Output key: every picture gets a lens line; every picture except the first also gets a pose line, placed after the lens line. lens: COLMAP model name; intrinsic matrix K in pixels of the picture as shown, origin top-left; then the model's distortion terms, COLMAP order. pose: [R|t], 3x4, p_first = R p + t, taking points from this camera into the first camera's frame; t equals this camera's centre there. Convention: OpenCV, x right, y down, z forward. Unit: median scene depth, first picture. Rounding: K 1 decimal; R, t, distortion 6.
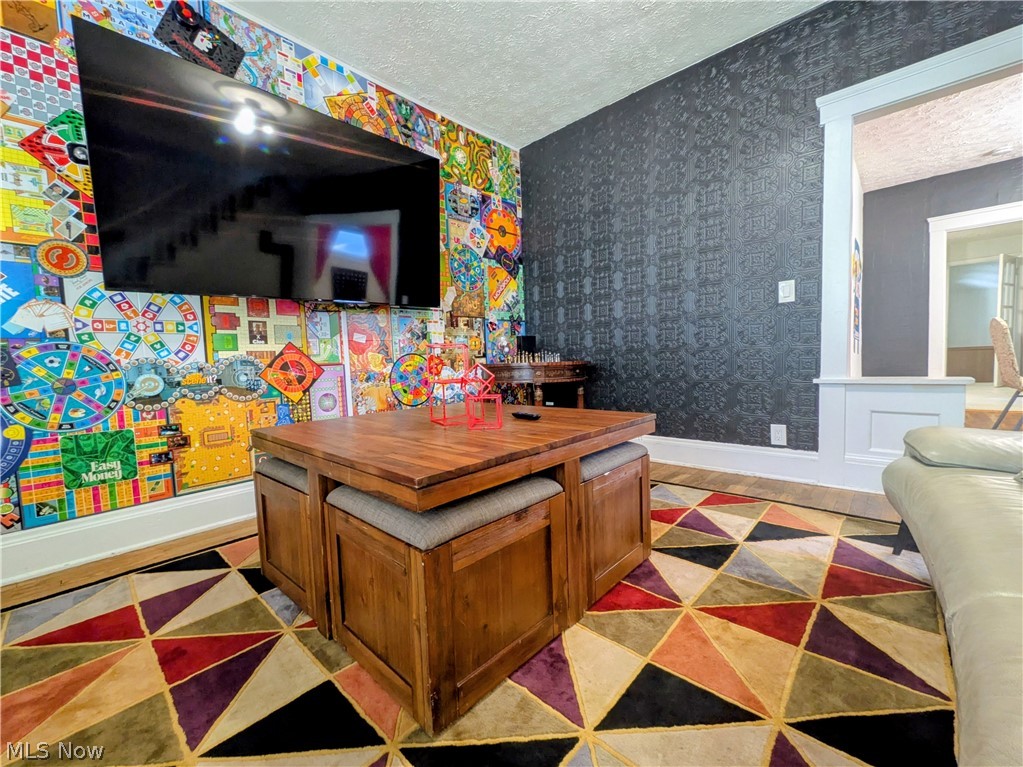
lens RADIAL K [[410.3, 0, 474.5], [0, 410.3, 394.8], [0, 0, 1]] dist [0.000361, -0.000123]
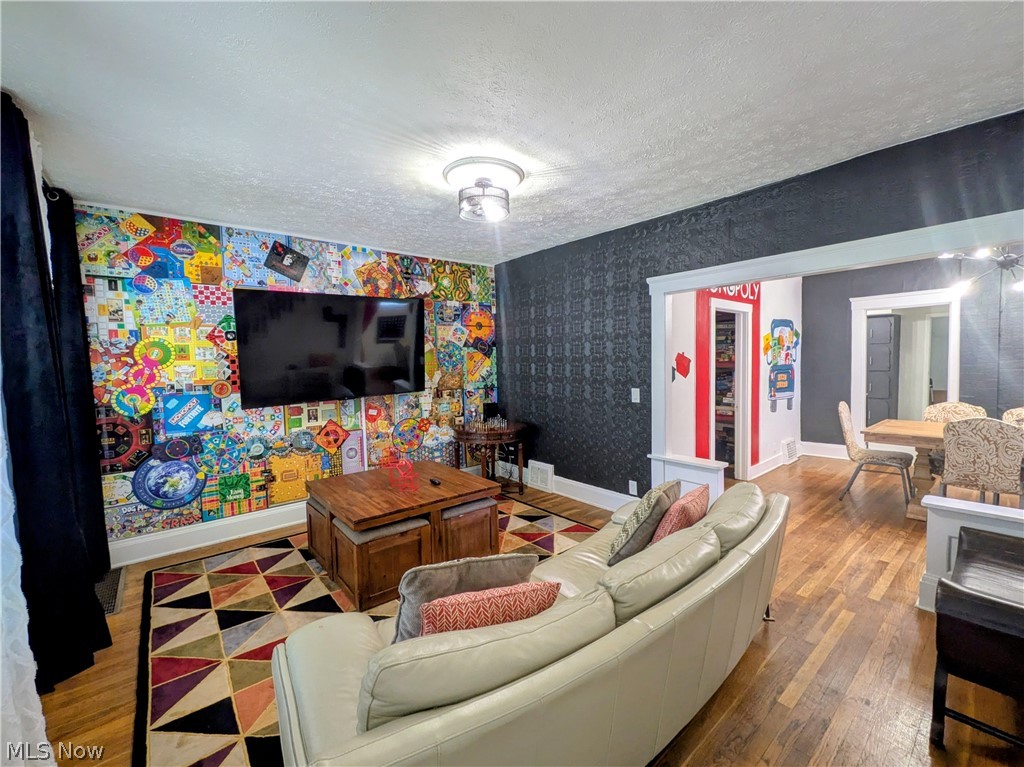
lens RADIAL K [[410.7, 0, 470.0], [0, 410.7, 392.0], [0, 0, 1]] dist [0.000361, -0.000123]
pose [[0.989771, 0.020329, -0.141209, 0.393471], [-0.021653, 0.999735, -0.007848, -0.259276], [0.141012, 0.010825, 0.989949, -0.659156]]
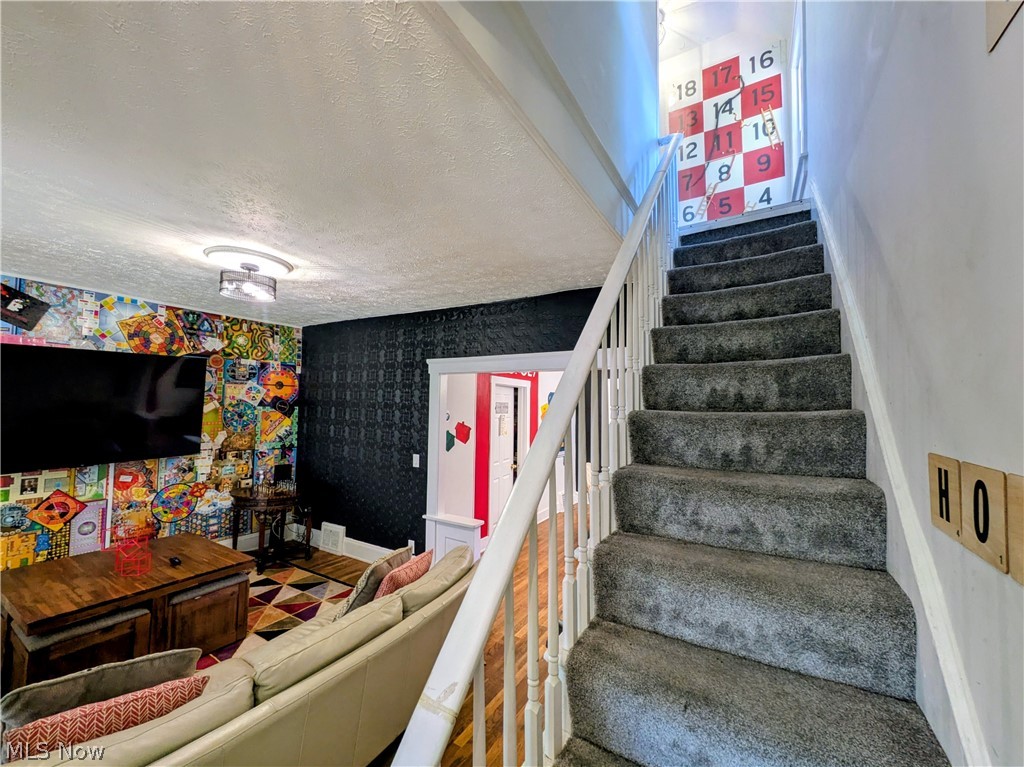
lens RADIAL K [[410.7, 0, 486.4], [0, 410.7, 386.0], [0, 0, 1]] dist [0.000361, -0.000123]
pose [[0.977486, 0.066426, 0.200270, 0.782309], [-0.040763, 0.990722, -0.129647, -0.394697], [-0.207024, 0.118564, 0.971125, -0.842065]]
